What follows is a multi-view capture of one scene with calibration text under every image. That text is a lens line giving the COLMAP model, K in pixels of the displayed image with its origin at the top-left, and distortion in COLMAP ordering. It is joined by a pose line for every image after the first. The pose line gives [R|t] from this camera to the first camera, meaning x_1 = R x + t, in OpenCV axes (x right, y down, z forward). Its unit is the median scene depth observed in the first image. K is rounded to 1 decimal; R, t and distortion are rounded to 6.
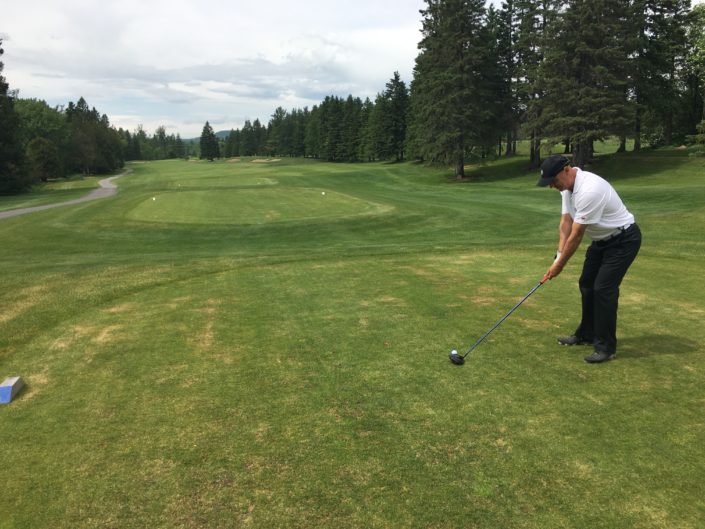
lens RADIAL K [[611.0, 0, 350.4], [0, 611.0, 262.1], [0, 0, 1]] dist [0.092703, -0.116613]
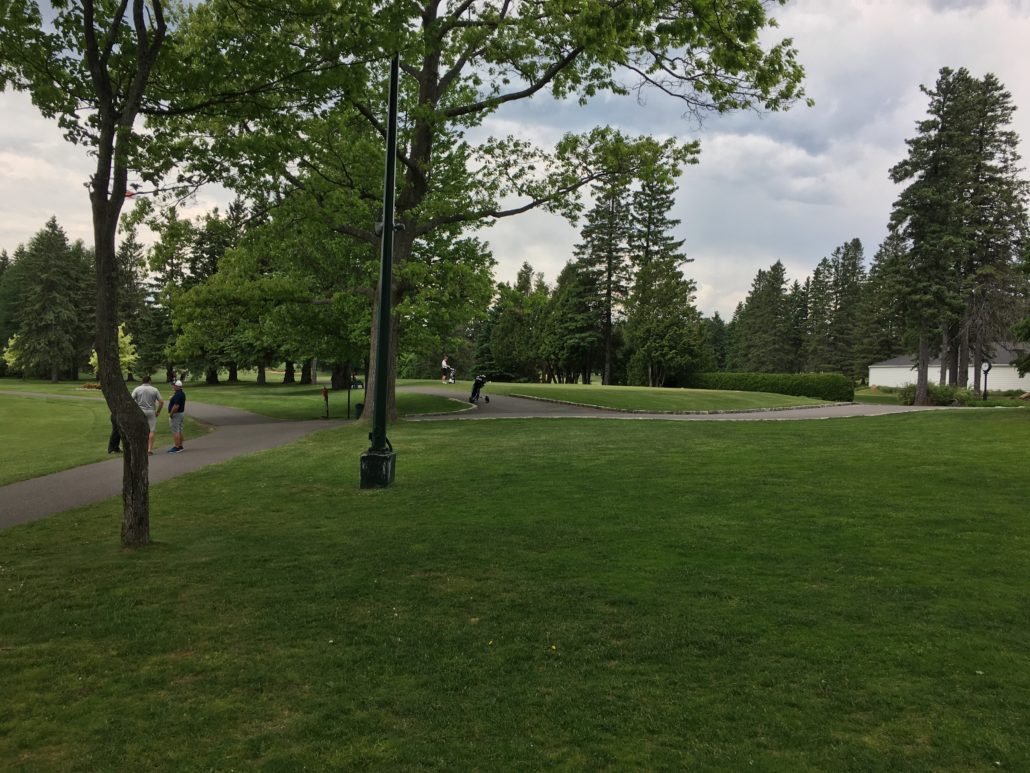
lens RADIAL K [[892.6, 0, 512.0], [0, 892.6, 382.9], [0, 0, 1]] dist [0.092703, -0.116613]
pose [[0.993571, 0.067624, -0.090795, -0.197578], [-0.081352, 0.984211, -0.157199, 0.181317], [0.078731, 0.163575, 0.983384, -0.956268]]
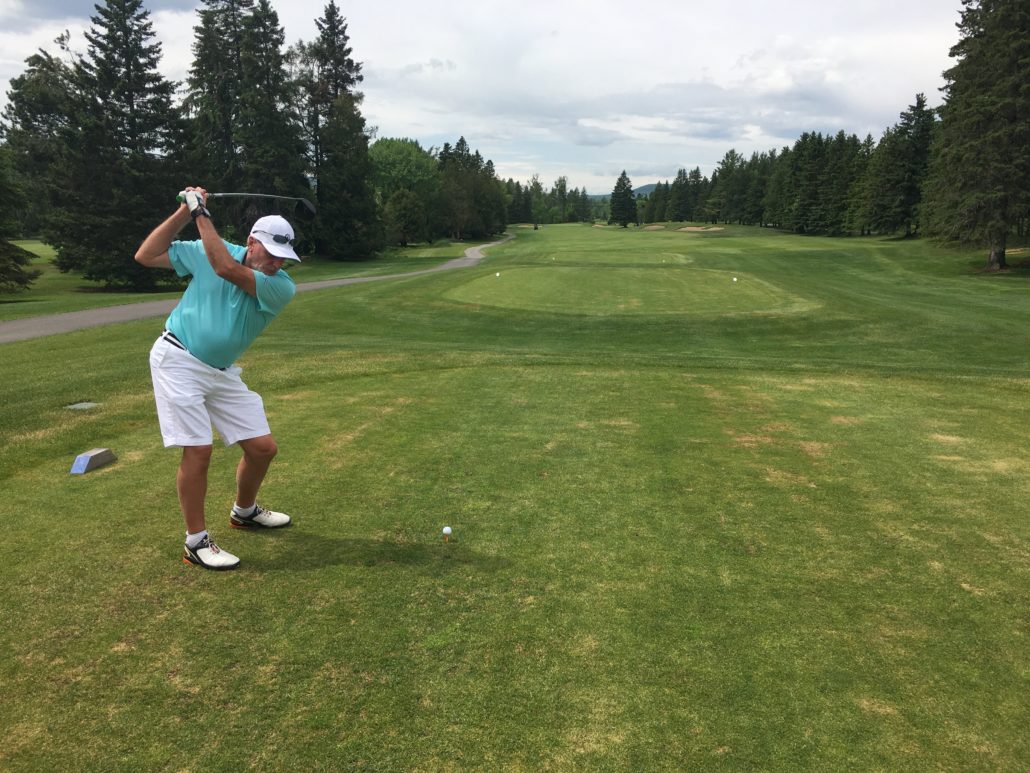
lens RADIAL K [[892.6, 0, 512.0], [0, 892.6, 382.9], [0, 0, 1]] dist [0.092703, -0.116613]
pose [[0.935126, 0.098161, -0.340447, 0.027716], [-0.095837, 0.995115, 0.023681, 0.000203], [0.341109, 0.010482, 0.939965, -0.001973]]
